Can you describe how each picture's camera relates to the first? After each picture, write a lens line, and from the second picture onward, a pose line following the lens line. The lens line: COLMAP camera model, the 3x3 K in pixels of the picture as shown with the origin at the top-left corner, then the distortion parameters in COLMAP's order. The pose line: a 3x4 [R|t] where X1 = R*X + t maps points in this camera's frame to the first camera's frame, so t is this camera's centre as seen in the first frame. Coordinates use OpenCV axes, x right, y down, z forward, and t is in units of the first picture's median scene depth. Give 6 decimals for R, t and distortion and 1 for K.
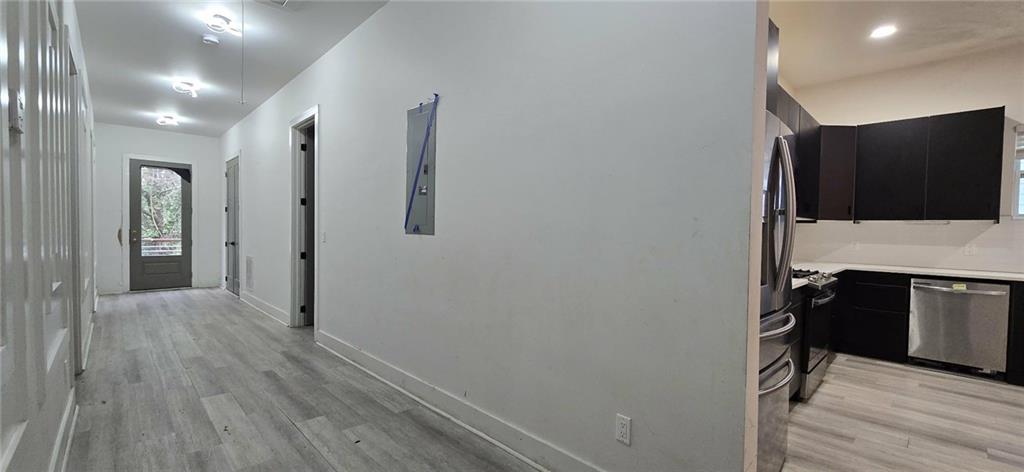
lens RADIAL K [[421.3, 0, 510.1], [0, 421.3, 237.9], [0, 0, 1]] dist [0.006280, -0.000608]
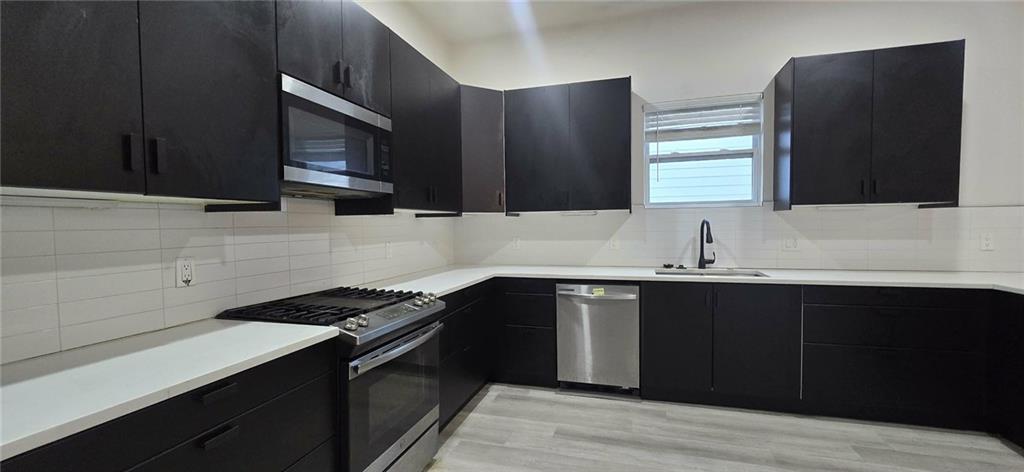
lens RADIAL K [[421.3, 0, 518.2], [0, 421.3, 239.5], [0, 0, 1]] dist [0.006280, -0.000608]
pose [[0.871709, -0.046311, 0.487831, 0.512906], [0.041216, 0.998926, 0.021182, -0.007799], [-0.488288, 0.001641, 0.872681, 0.351249]]
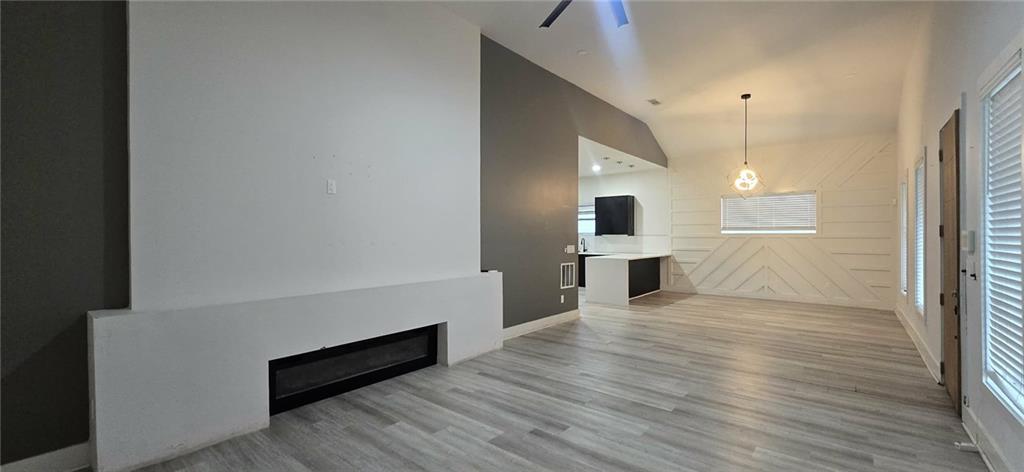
lens RADIAL K [[421.3, 0, 513.4], [0, 421.3, 238.9], [0, 0, 1]] dist [0.006280, -0.000608]
pose [[0.995758, -0.015708, 0.090656, 0.473442], [0.017713, 0.999615, -0.021355, 0.049203], [-0.090286, 0.022870, 0.995653, -2.064100]]
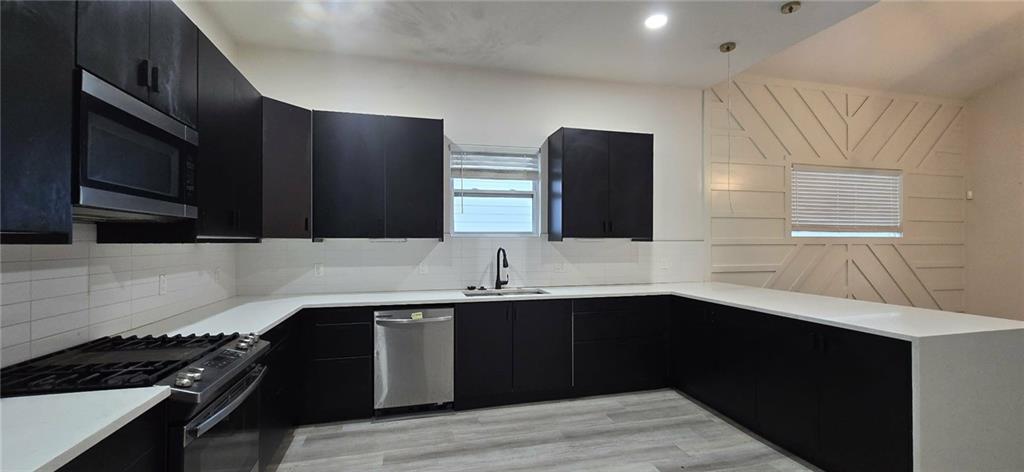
lens RADIAL K [[421.3, 0, 516.6], [0, 421.3, 237.9], [0, 0, 1]] dist [0.006280, -0.000608]
pose [[0.493821, -0.009808, 0.869508, 0.398989], [0.033384, 0.999413, -0.007686, -0.028178], [-0.868922, 0.032823, 0.493859, 0.378072]]
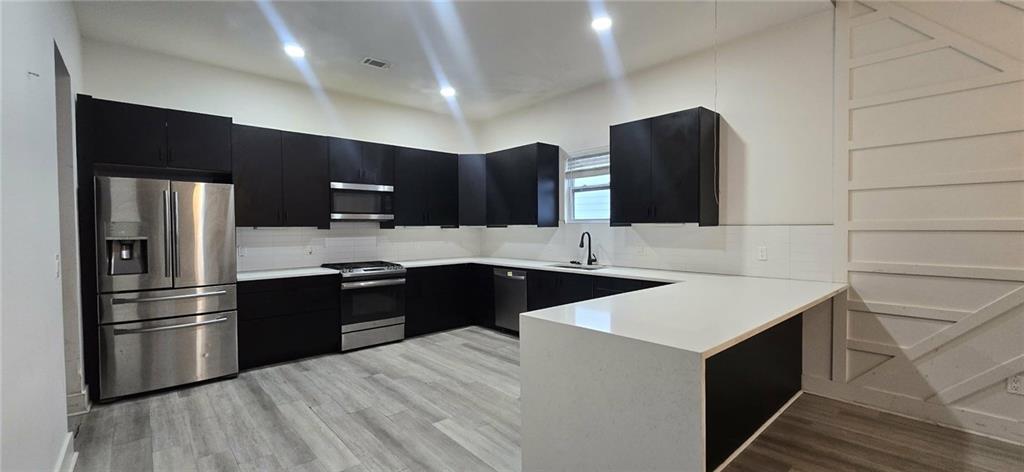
lens RADIAL K [[421.3, 0, 516.3], [0, 421.3, 238.6], [0, 0, 1]] dist [0.006280, -0.000608]
pose [[0.998922, -0.022485, -0.040609, 1.096783], [0.022496, 0.999747, -0.000167, 0.001961], [0.040602, -0.000747, 0.999175, -0.356044]]
